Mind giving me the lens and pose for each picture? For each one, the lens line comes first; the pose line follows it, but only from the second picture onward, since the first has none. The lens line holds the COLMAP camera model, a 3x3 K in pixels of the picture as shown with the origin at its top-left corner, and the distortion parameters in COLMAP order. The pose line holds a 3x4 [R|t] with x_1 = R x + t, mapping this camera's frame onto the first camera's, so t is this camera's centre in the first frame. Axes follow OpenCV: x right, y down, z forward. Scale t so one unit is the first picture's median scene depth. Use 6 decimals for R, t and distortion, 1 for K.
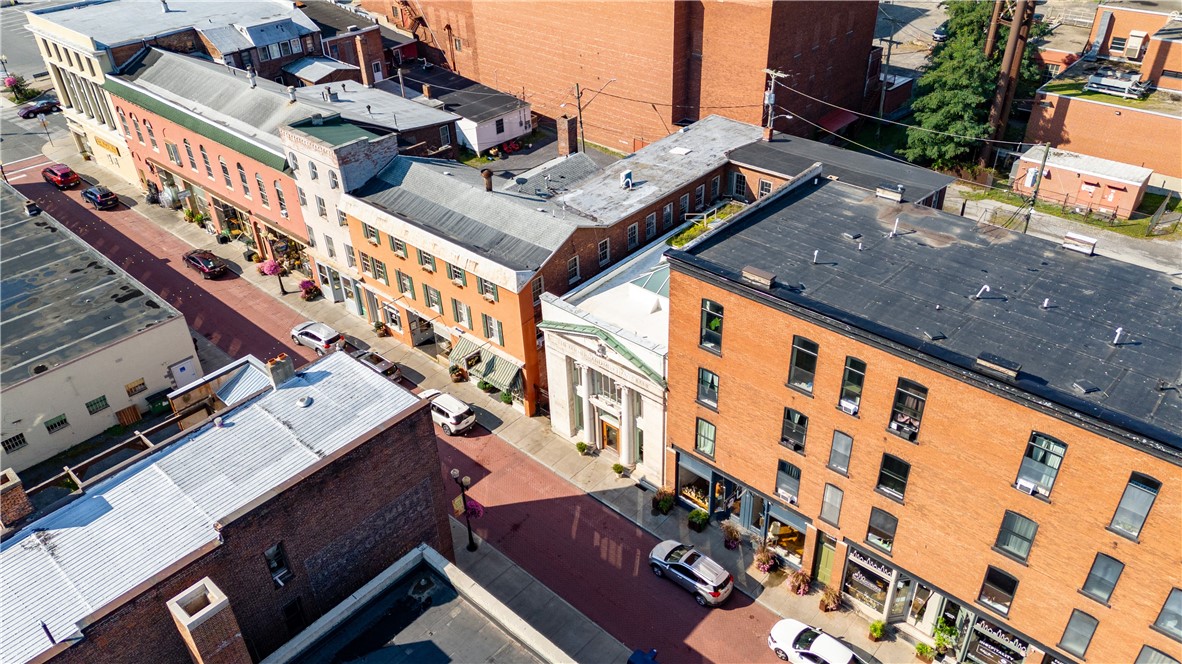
lens RADIAL K [[871.8, 0, 591.0], [0, 871.8, 332.0], [0, 0, 1]] dist [0.064919, -0.062575]
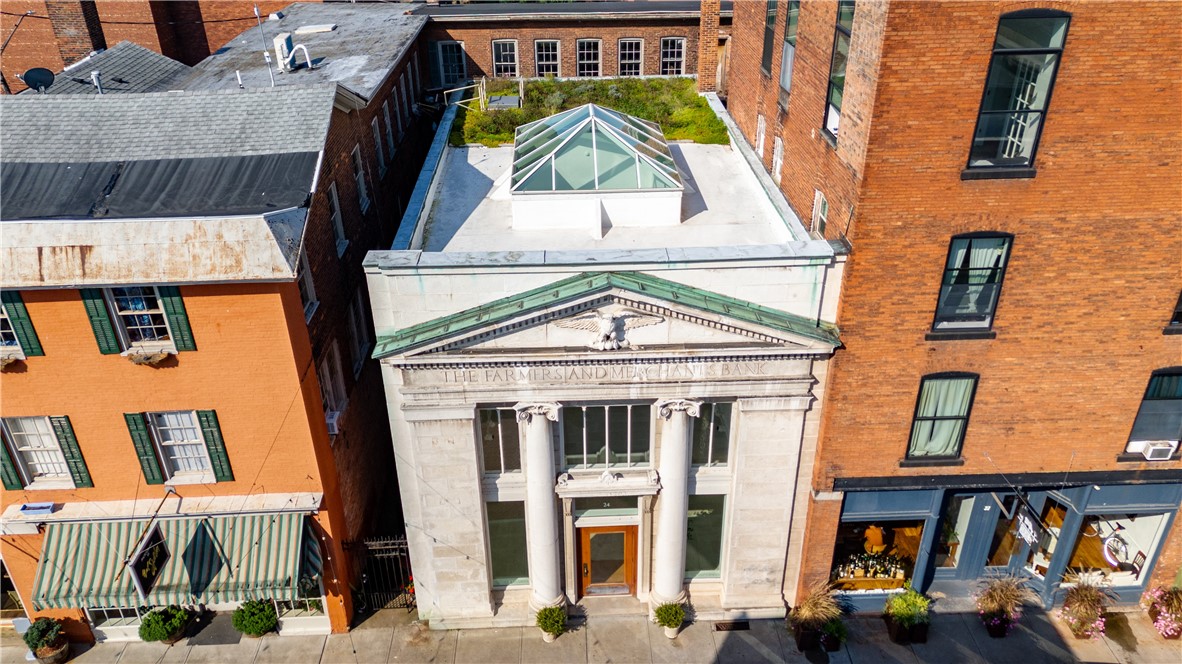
lens RADIAL K [[868.5, 0, 595.0], [0, 868.5, 340.5], [0, 0, 1]] dist [0.033382, -0.005010]
pose [[0.712040, -0.323974, 0.622928, -0.178725], [0.377824, 0.924581, 0.048986, 0.002639], [-0.591817, 0.200477, 0.780744, 0.577705]]
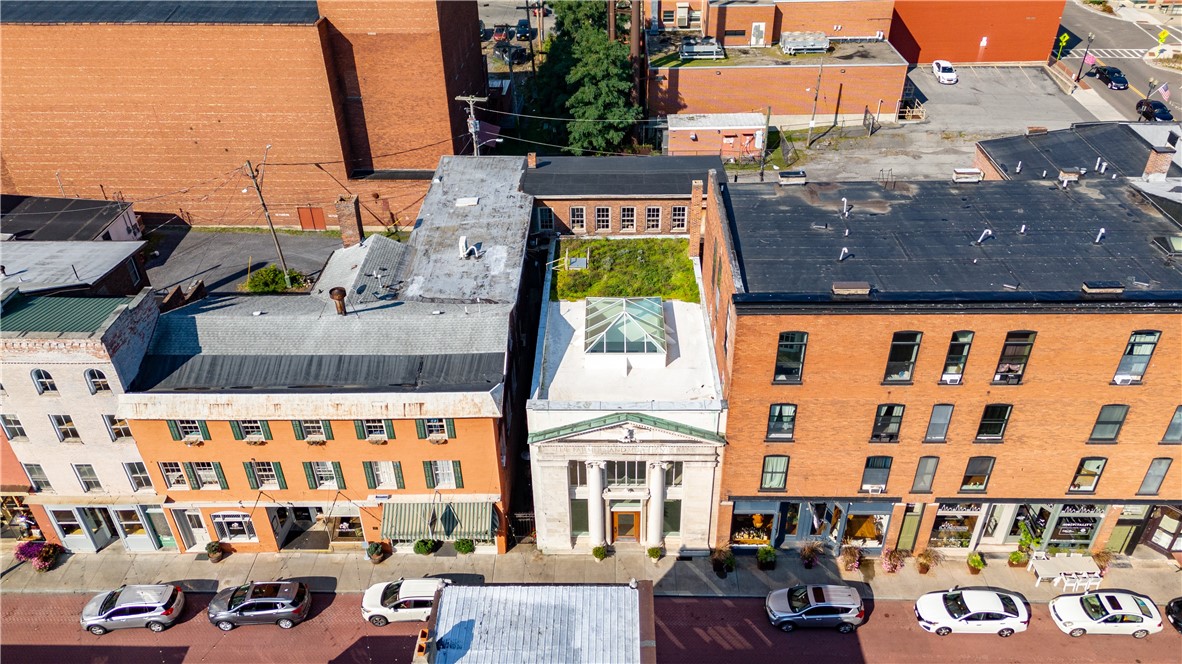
lens RADIAL K [[871.8, 0, 591.0], [0, 871.8, 332.0], [0, 0, 1]] dist [0.064919, -0.062575]
pose [[0.754484, -0.353129, 0.553221, -0.368821], [0.358546, 0.927786, 0.103234, -0.142444], [-0.549726, 0.120467, 0.826613, 0.234374]]
